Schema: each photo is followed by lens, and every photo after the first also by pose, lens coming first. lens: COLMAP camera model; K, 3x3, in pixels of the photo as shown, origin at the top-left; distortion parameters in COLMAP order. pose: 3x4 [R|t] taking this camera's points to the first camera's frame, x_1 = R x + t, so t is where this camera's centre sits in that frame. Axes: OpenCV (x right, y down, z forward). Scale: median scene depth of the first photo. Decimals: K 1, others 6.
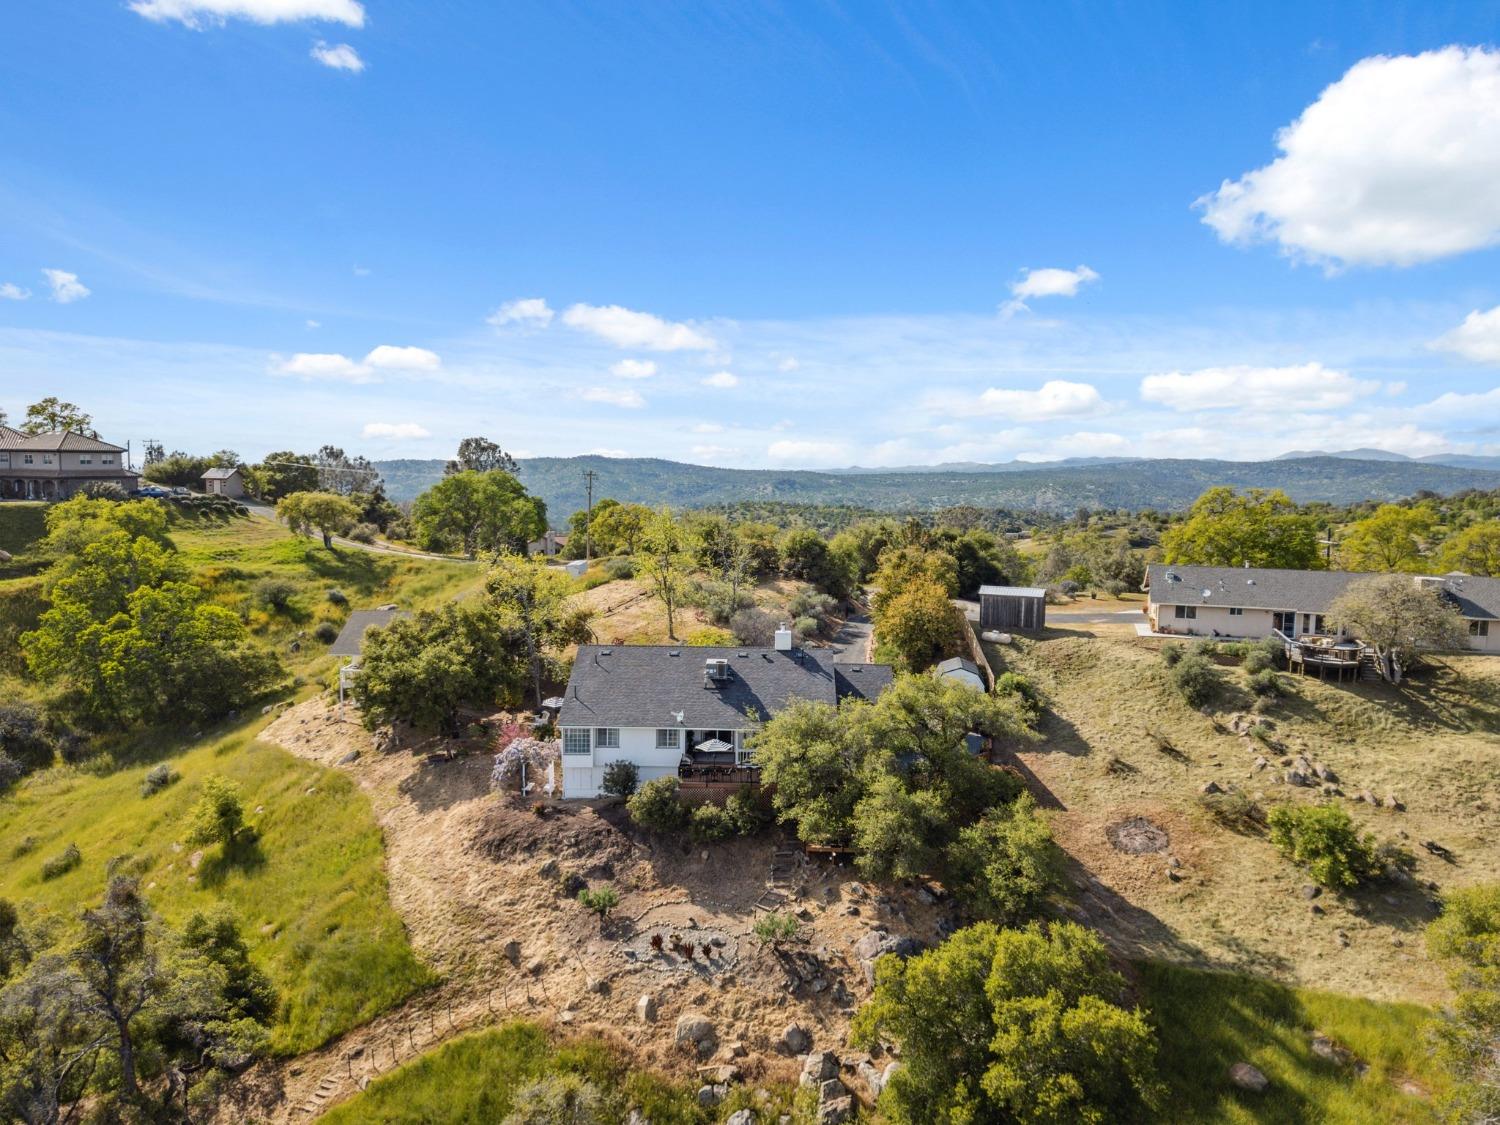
lens RADIAL K [[1072.6, 0, 738.7], [0, 1072.6, 561.0], [0, 0, 1]] dist [-0.002538, -0.004542]
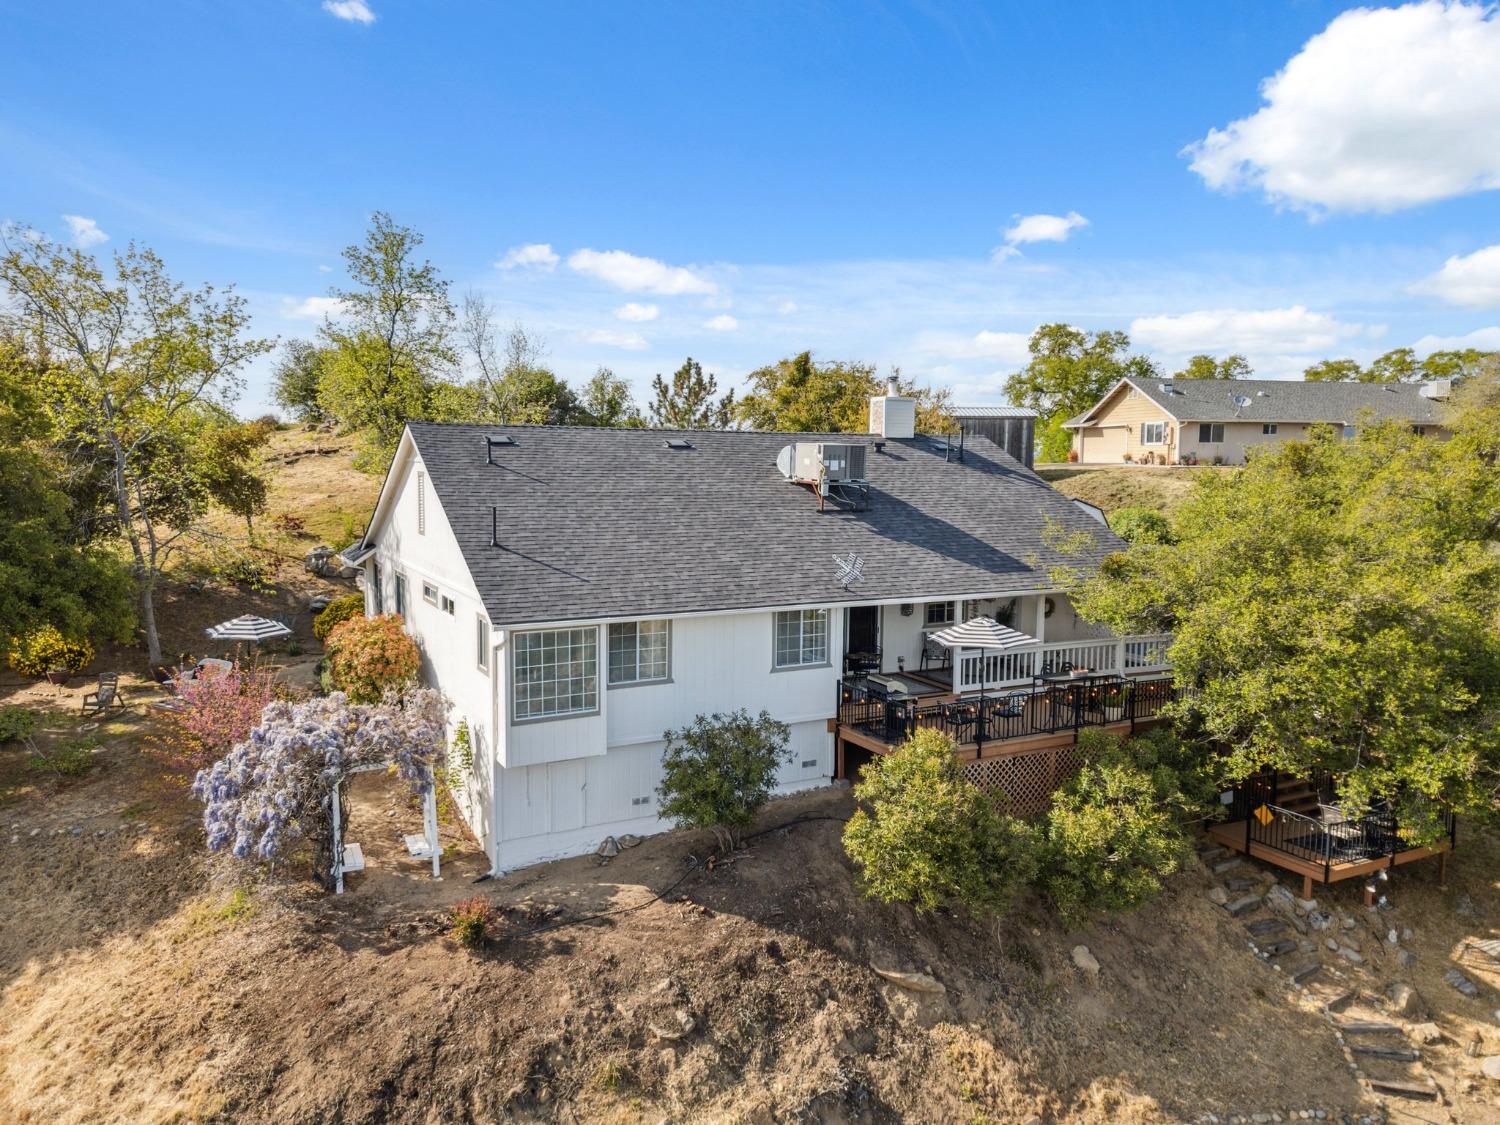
lens RADIAL K [[1072.6, 0, 738.7], [0, 1072.6, 561.0], [0, 0, 1]] dist [-0.002538, -0.004542]
pose [[0.859413, -0.049344, 0.508896, -0.266036], [0.048950, 0.998701, 0.014171, 0.139704], [-0.508934, 0.012731, 0.860711, 0.741434]]
